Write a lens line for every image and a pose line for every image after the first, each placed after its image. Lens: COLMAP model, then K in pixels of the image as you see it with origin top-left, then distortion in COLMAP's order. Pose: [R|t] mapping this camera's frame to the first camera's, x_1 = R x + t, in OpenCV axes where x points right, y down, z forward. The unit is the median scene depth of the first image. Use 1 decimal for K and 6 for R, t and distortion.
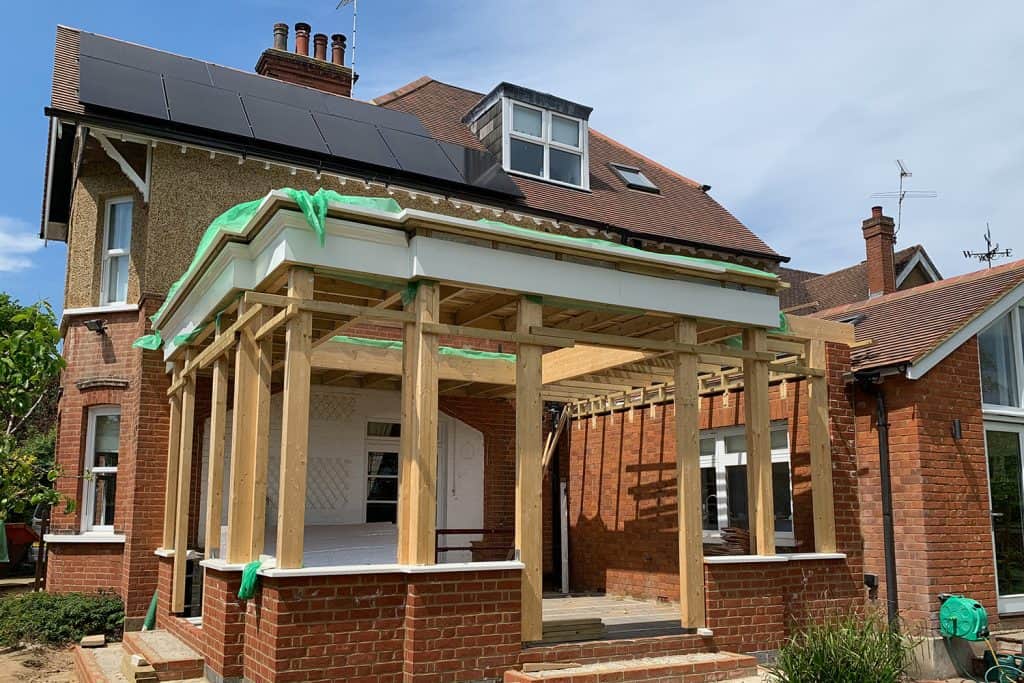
lens RADIAL K [[862.0, 0, 524.3], [0, 862.0, 392.4], [0, 0, 1]] dist [0.024770, -0.029238]
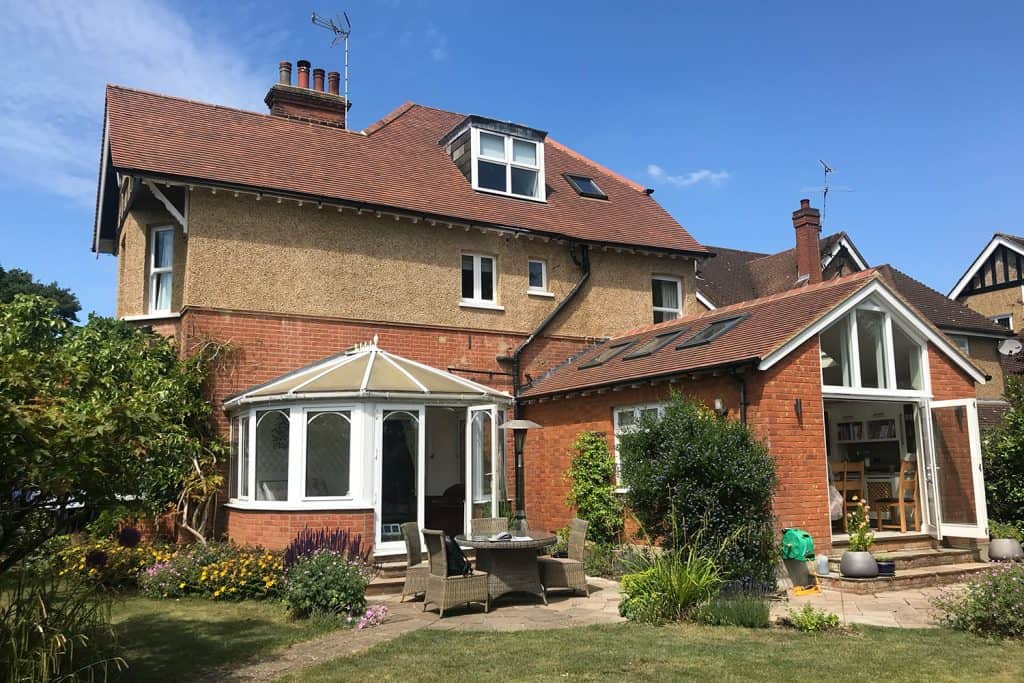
lens RADIAL K [[820.3, 0, 509.0], [0, 820.3, 375.0], [0, 0, 1]] dist [0.039292, -0.044699]
pose [[0.999694, -0.017824, -0.017131, 0.052191], [0.018287, 0.999462, 0.027244, -0.033683], [0.016636, -0.027549, 0.999482, -0.195076]]
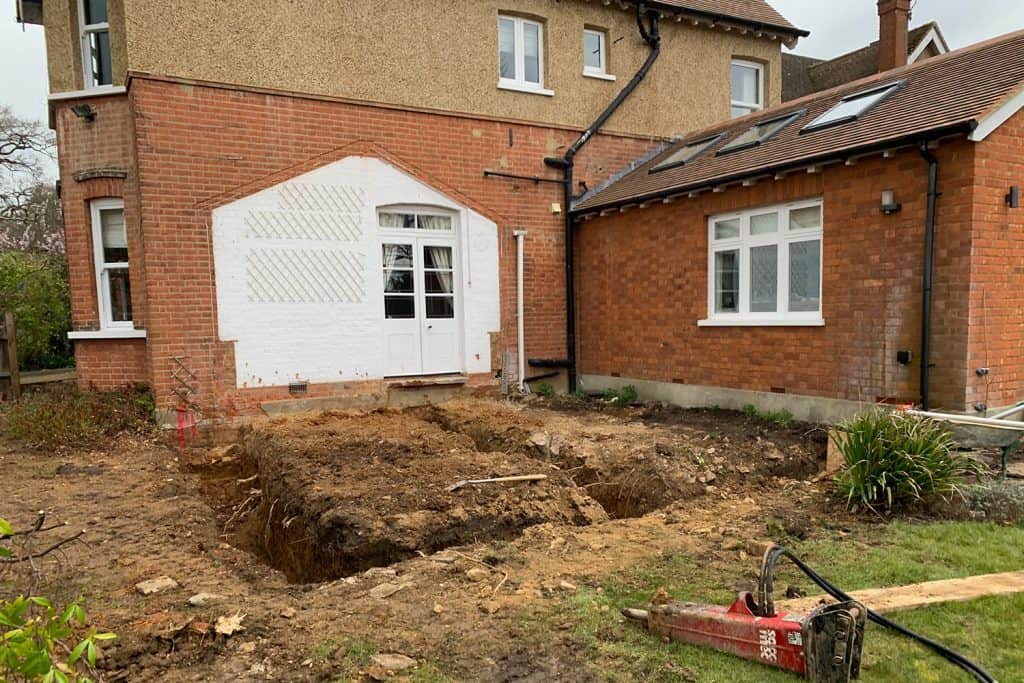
lens RADIAL K [[782.6, 0, 526.1], [0, 782.6, 397.7], [0, 0, 1]] dist [0.012961, -0.002522]
pose [[0.999742, -0.021857, 0.006170, -0.026513], [0.019687, 0.969465, 0.244440, 0.024521], [-0.011324, -0.244256, 0.969645, 0.088138]]
